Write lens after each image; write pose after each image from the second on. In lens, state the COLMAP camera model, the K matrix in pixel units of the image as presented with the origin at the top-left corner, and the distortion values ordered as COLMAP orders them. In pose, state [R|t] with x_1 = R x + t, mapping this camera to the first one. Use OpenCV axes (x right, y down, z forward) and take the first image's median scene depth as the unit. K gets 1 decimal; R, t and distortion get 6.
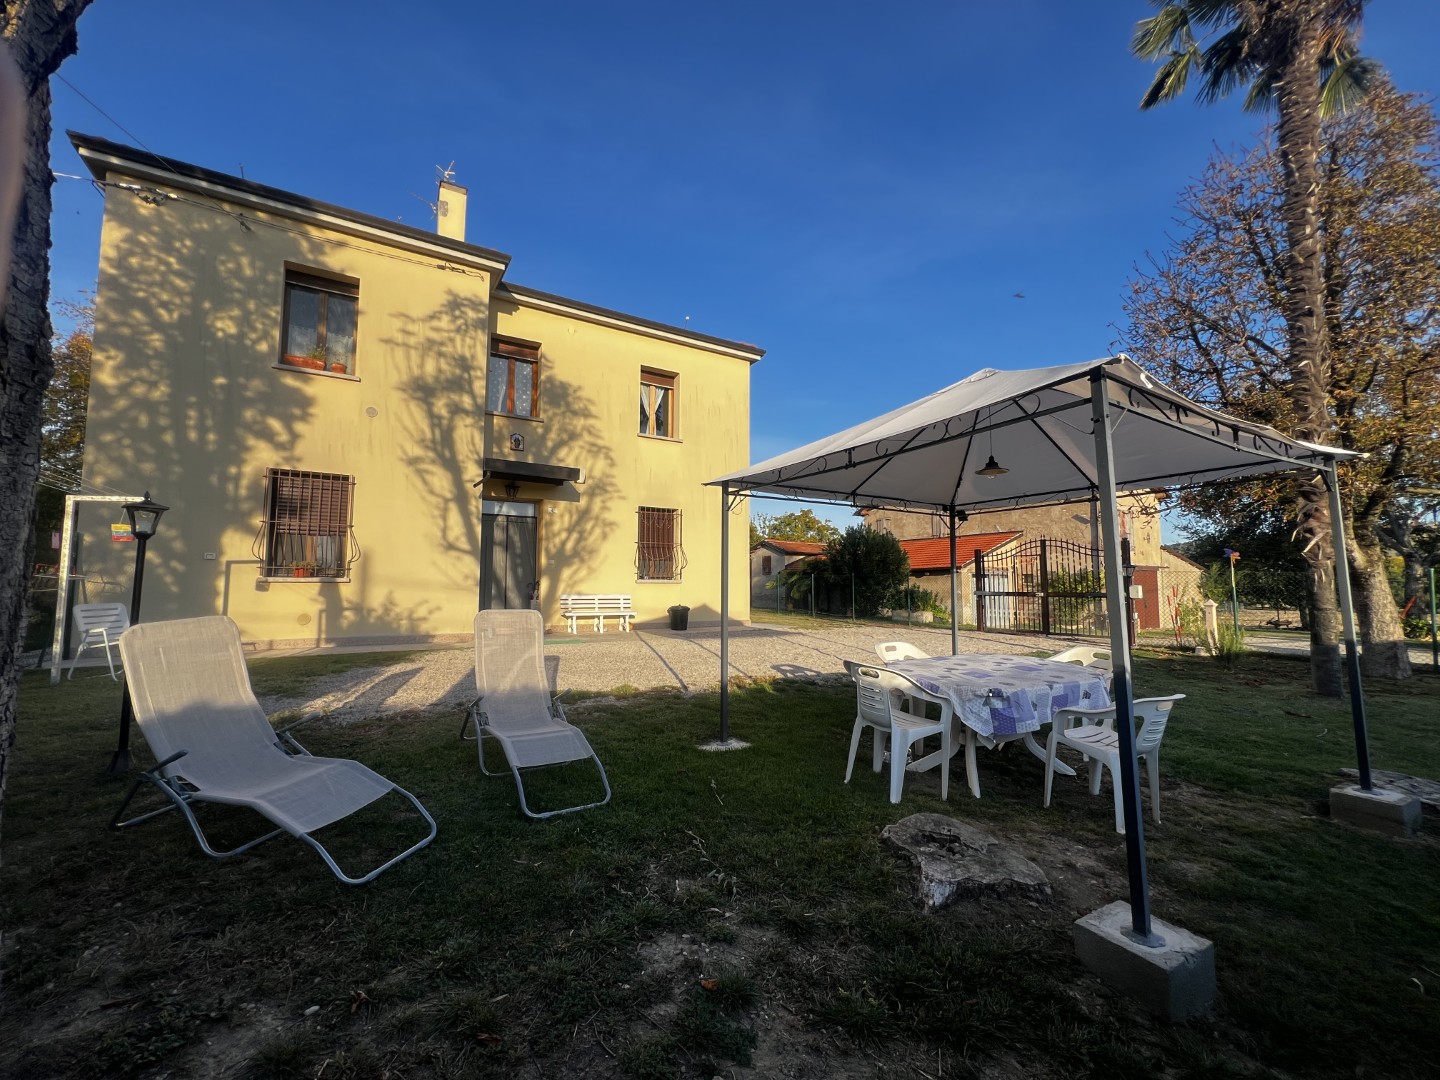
lens RADIAL K [[580.0, 0, 721.4], [0, 580.0, 533.3], [0, 0, 1]] dist [-0.002702, -0.000166]
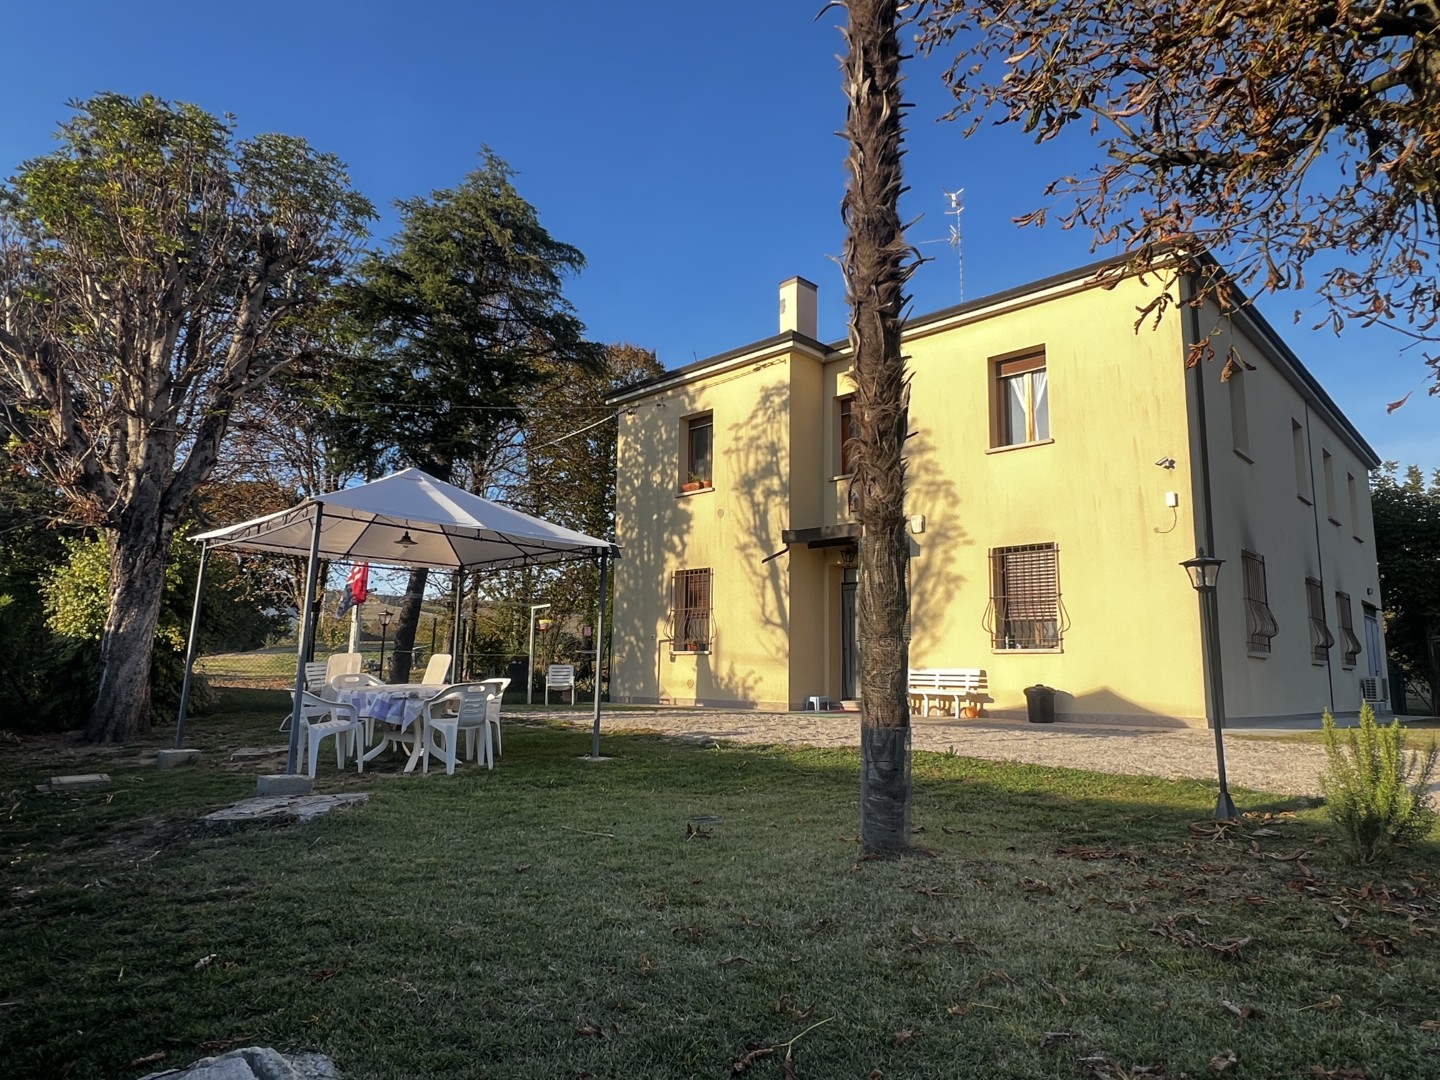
lens RADIAL K [[879.6, 0, 721.2], [0, 879.6, 541.6], [0, 0, 1]] dist [0.004673, 0.000106]
pose [[0.249769, -0.146939, -0.957092, 1.083094], [0.068623, 0.988620, -0.133871, 0.088837], [0.965871, -0.032241, 0.257010, 0.498720]]
